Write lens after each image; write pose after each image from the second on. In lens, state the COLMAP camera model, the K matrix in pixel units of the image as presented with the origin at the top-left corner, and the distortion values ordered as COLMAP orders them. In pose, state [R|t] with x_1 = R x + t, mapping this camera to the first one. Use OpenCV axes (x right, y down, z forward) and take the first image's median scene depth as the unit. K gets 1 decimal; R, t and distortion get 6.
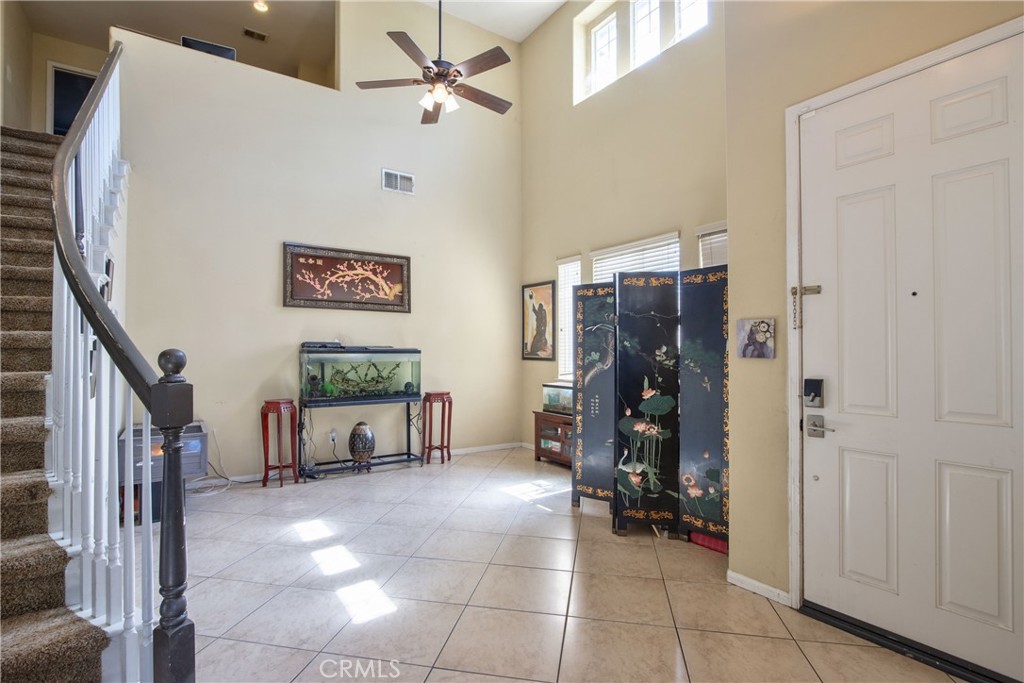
lens RADIAL K [[491.5, 0, 511.9], [0, 491.5, 347.2], [0, 0, 1]] dist [-0.014728, 0.000020]
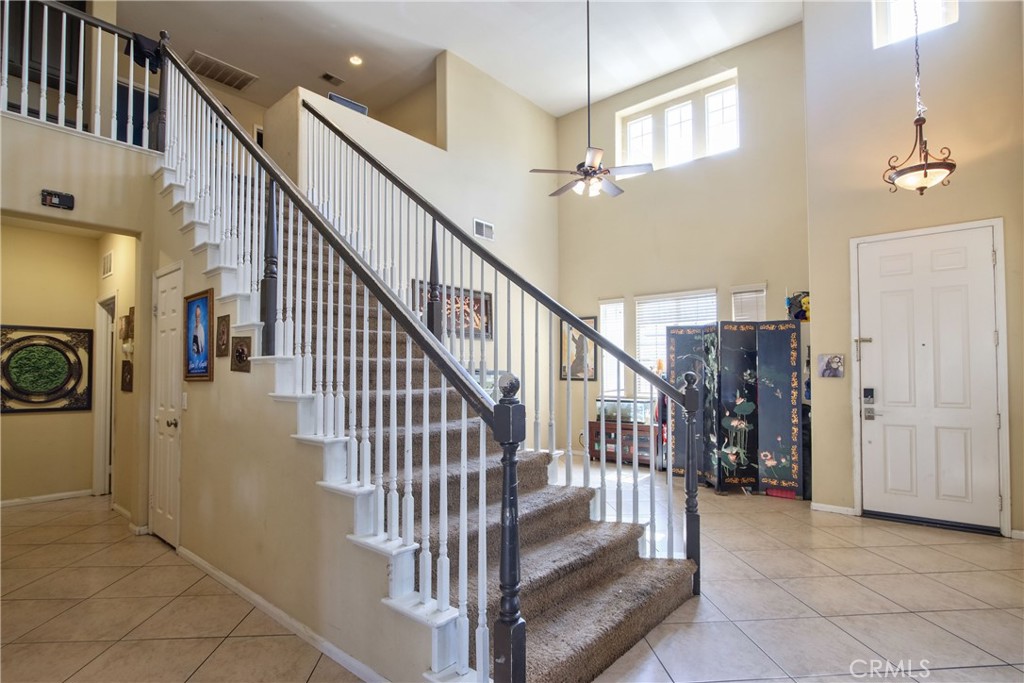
lens RADIAL K [[491.5, 0, 536.7], [0, 491.5, 361.7], [0, 0, 1]] dist [-0.014728, 0.000020]
pose [[0.962835, 0.009056, 0.269939, -0.746693], [-0.004858, 0.999857, -0.016215, 0.000316], [-0.270047, 0.014301, 0.962741, -0.302019]]
